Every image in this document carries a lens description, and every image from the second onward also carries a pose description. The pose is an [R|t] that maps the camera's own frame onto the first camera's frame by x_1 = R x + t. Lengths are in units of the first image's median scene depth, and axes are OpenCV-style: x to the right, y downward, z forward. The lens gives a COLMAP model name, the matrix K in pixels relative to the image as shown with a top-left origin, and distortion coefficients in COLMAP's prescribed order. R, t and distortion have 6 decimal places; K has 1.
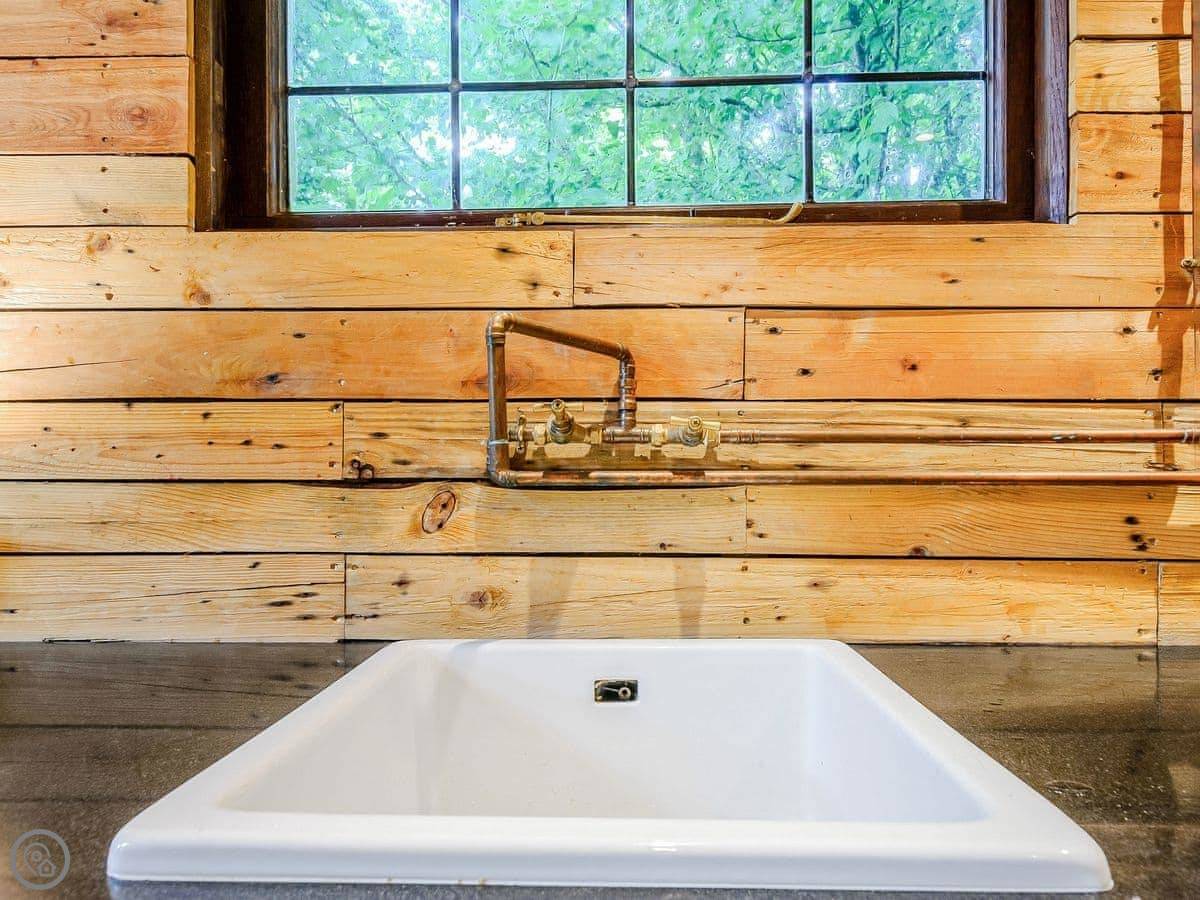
lens RADIAL K [[806.4, 0, 593.9], [0, 806.4, 467.4], [0, 0, 1]] dist [0.001563, -0.003253]
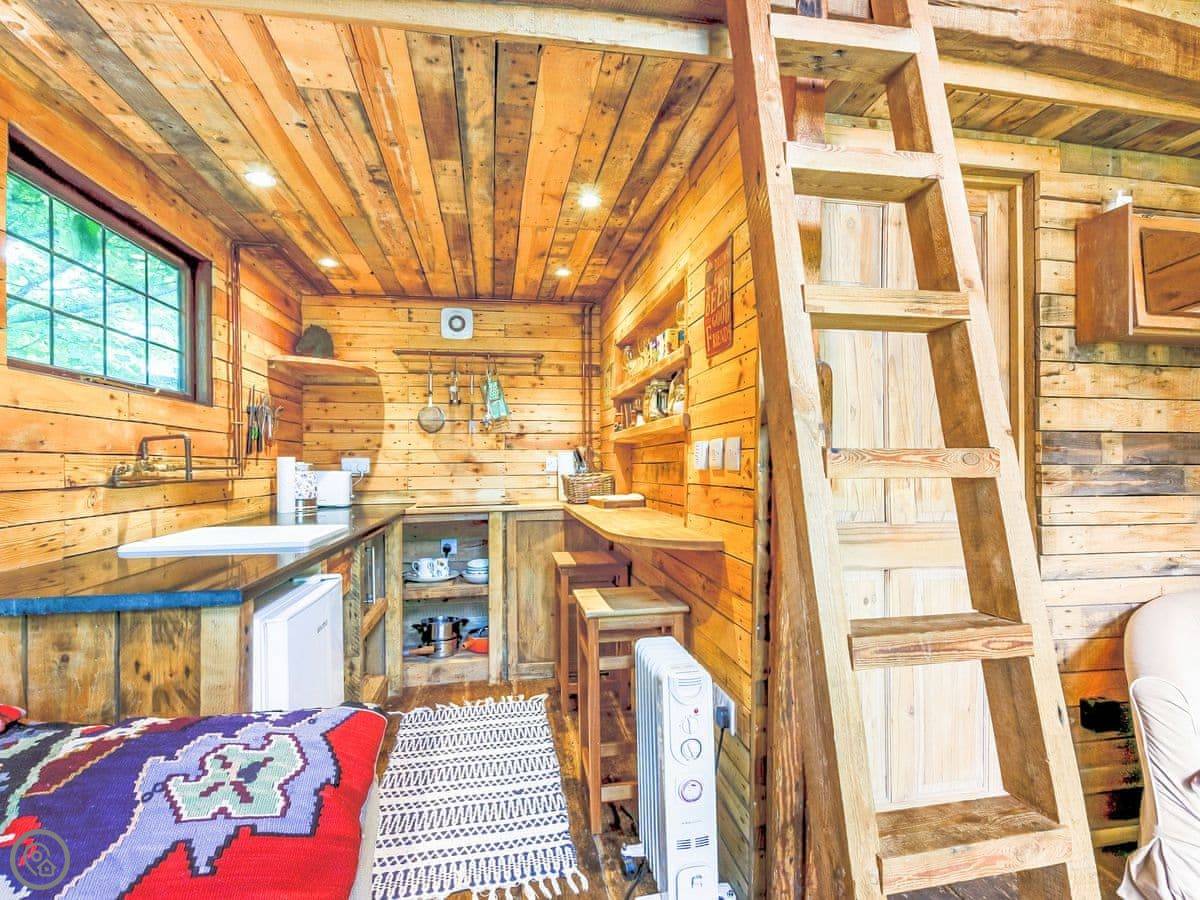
lens RADIAL K [[587.7, 0, 607.1], [0, 587.7, 456.1], [0, 0, 1]] dist [0.002558, 0.000011]
pose [[-0.202372, 0.013228, 0.979219, -2.280272], [0.014484, 0.999840, -0.010513, -0.034978], [-0.979202, 0.012056, -0.202532, -0.175942]]
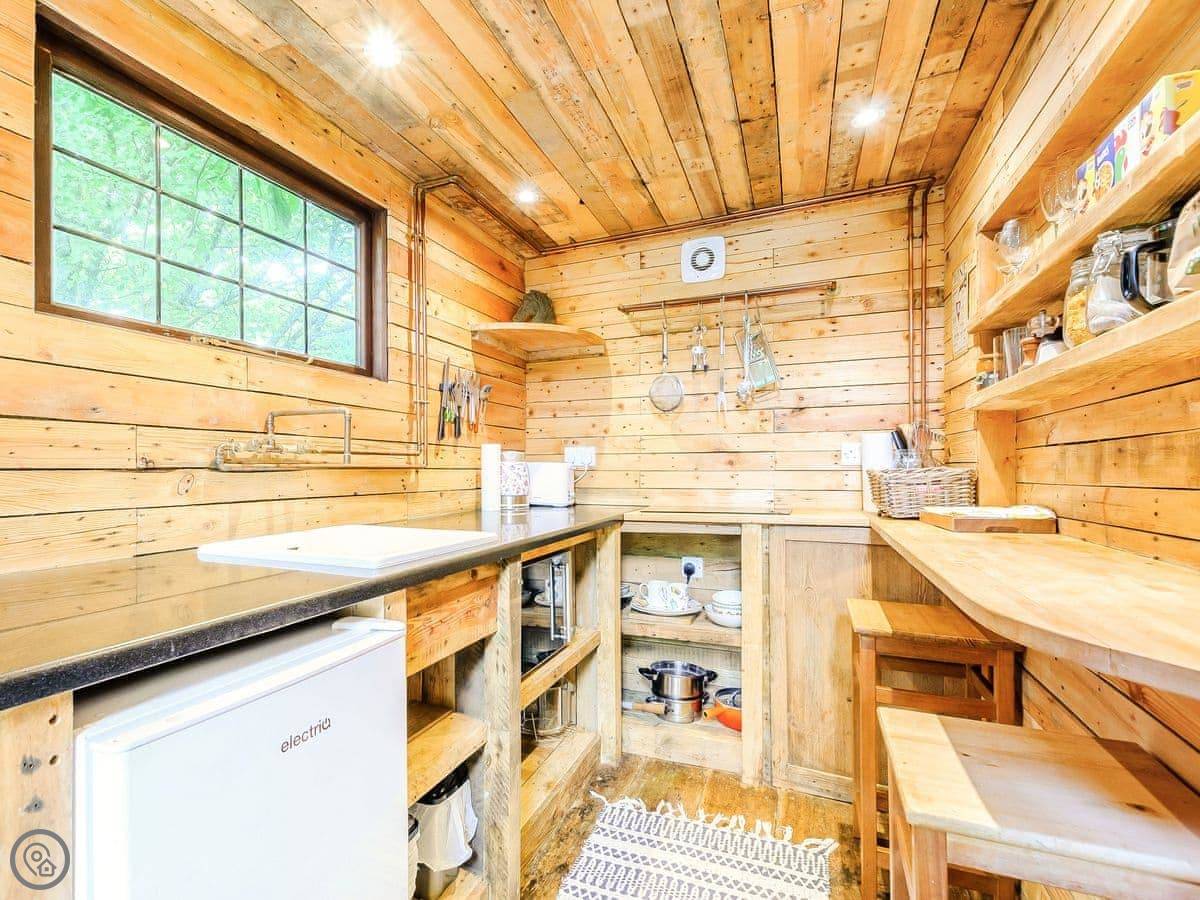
lens RADIAL K [[587.5, 0, 536.8], [0, 587.5, 461.7], [0, 0, 1]] dist [0.003963, -0.000535]
pose [[0.397333, 0.007816, 0.917641, -1.185915], [0.008979, 0.999883, -0.012404, 0.025483], [-0.917631, 0.013168, 0.397216, -0.373628]]
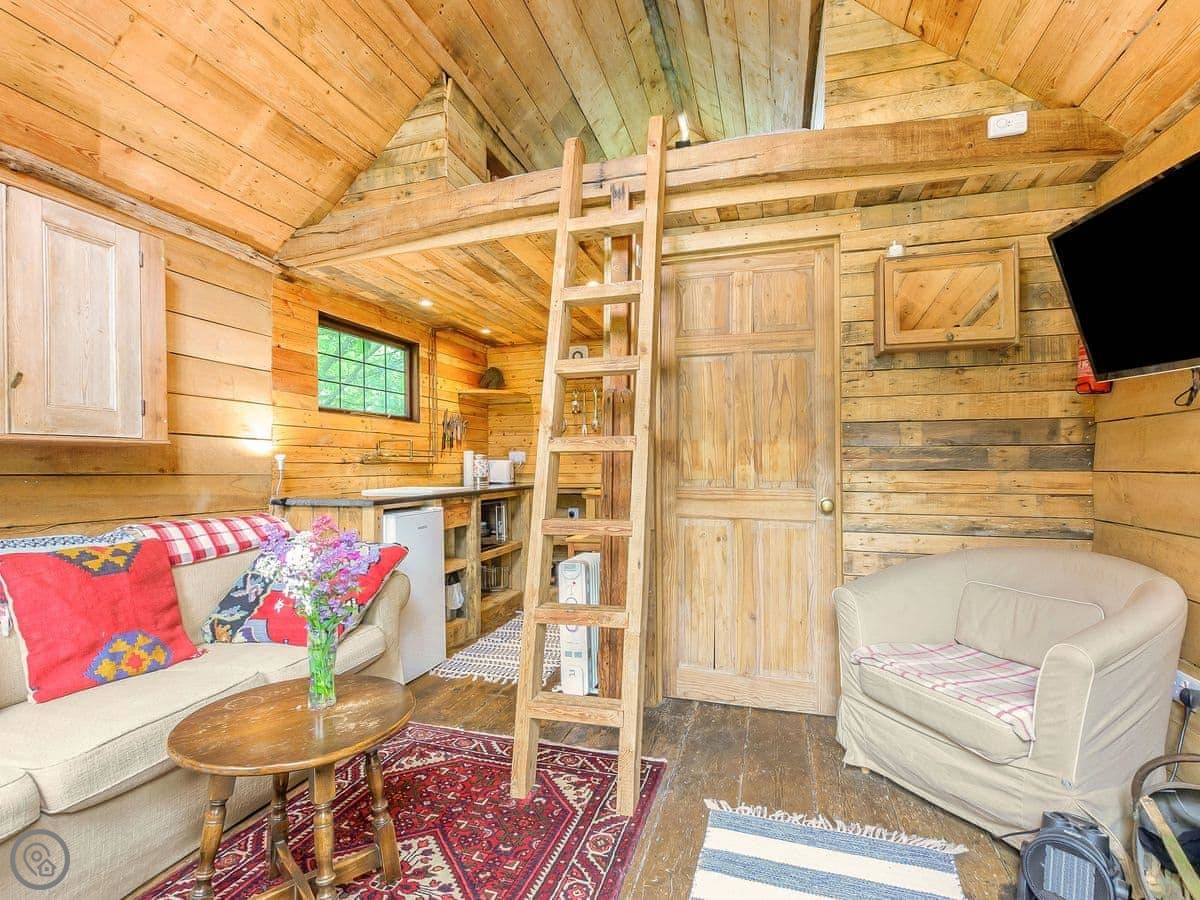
lens RADIAL K [[590.7, 0, 594.1], [0, 590.7, 454.5], [0, 0, 1]] dist [-0.000350, -0.004025]
pose [[0.273633, 0.014898, 0.961719, -3.558401], [0.015316, 0.999686, -0.019844, 0.063931], [-0.961712, 0.020160, 0.273319, -1.628538]]
